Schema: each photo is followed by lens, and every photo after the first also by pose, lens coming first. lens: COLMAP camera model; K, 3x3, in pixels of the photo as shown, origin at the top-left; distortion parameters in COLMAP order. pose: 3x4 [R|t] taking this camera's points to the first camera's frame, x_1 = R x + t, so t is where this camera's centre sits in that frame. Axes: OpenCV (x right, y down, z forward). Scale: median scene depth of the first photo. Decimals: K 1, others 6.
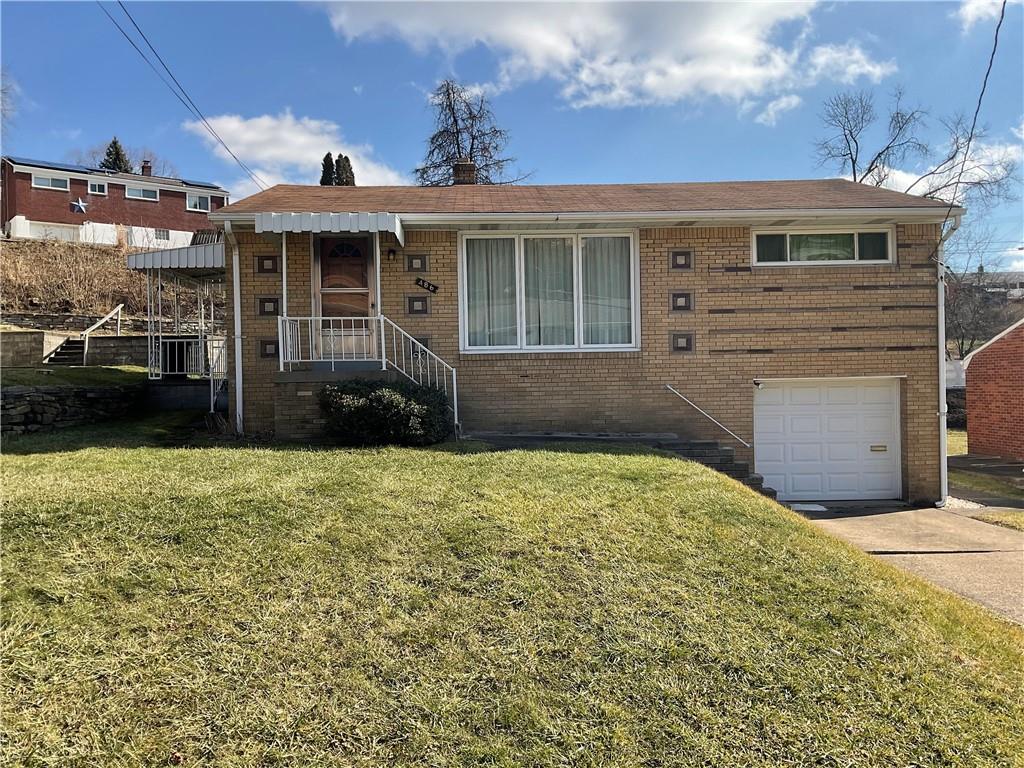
lens RADIAL K [[845.6, 0, 512.7], [0, 845.6, 385.1], [0, 0, 1]] dist [0.073772, -0.135364]
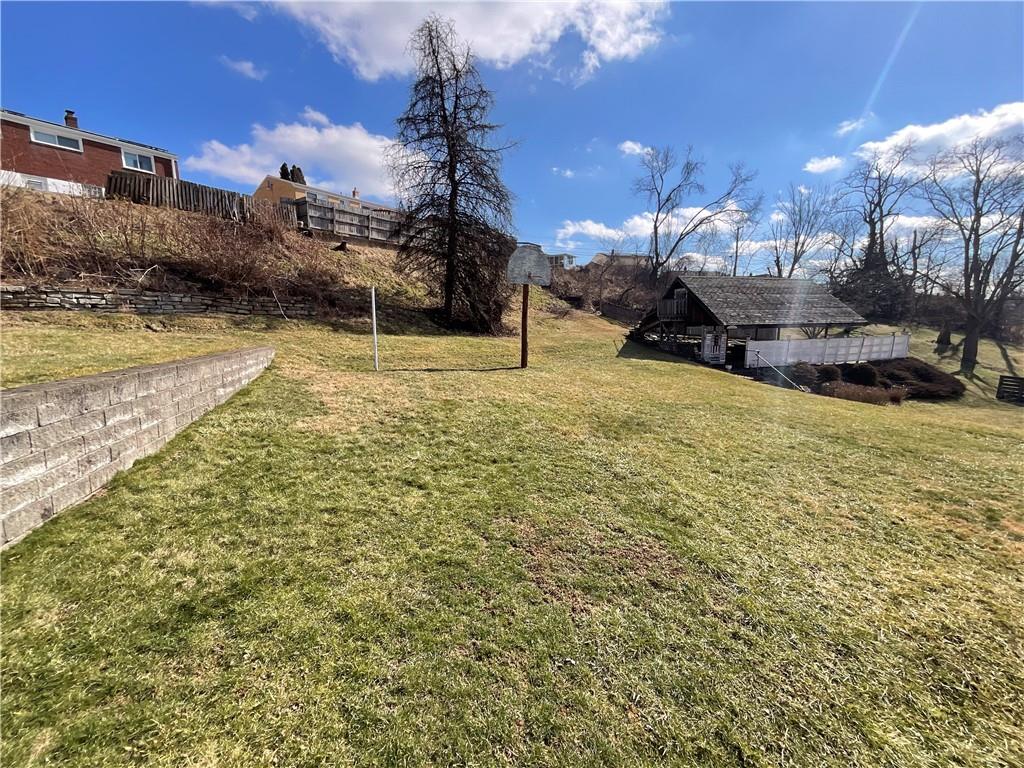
lens RADIAL K [[413.2, 0, 511.5], [0, 413.2, 383.1], [0, 0, 1]] dist [-0.003649, -0.000086]
pose [[0.963147, -0.038740, 0.266170, -0.371890], [0.001597, 0.990380, 0.138367, -0.121623], [-0.268969, -0.132843, 0.953944, 1.540372]]
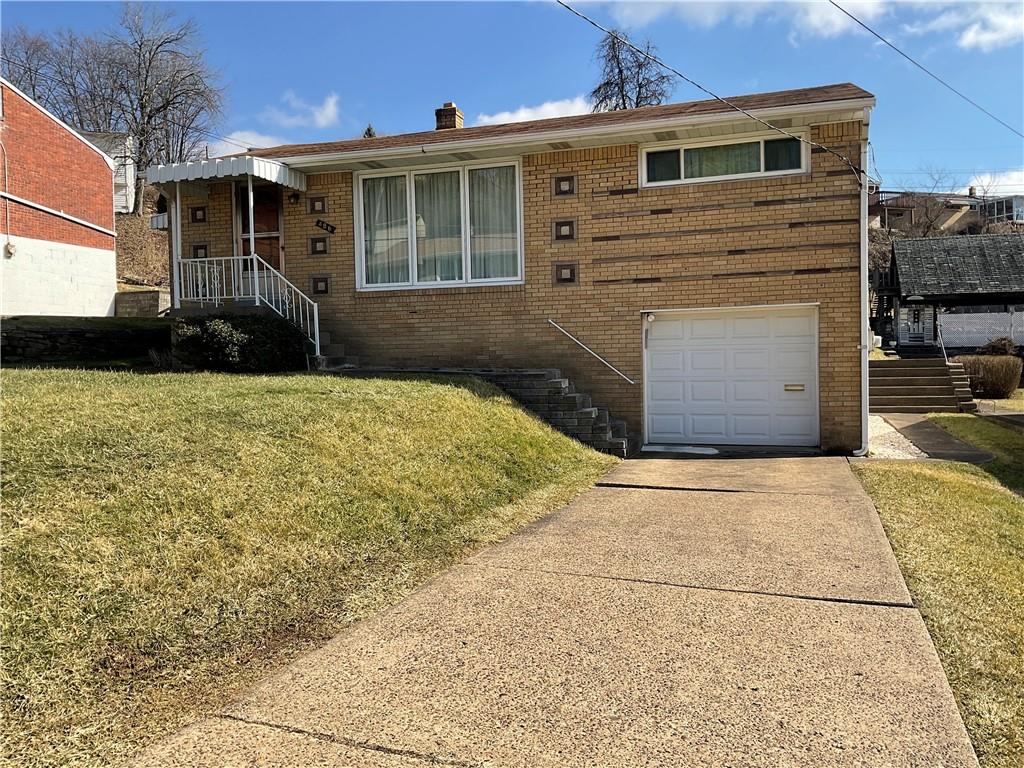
lens RADIAL K [[845.6, 0, 515.4], [0, 845.6, 389.2], [0, 0, 1]] dist [0.073772, -0.135364]
pose [[0.940427, 0.010885, -0.339822, 0.468915], [0.003071, 0.999175, 0.040504, 0.040482], [0.339982, -0.039135, 0.939617, 0.083842]]
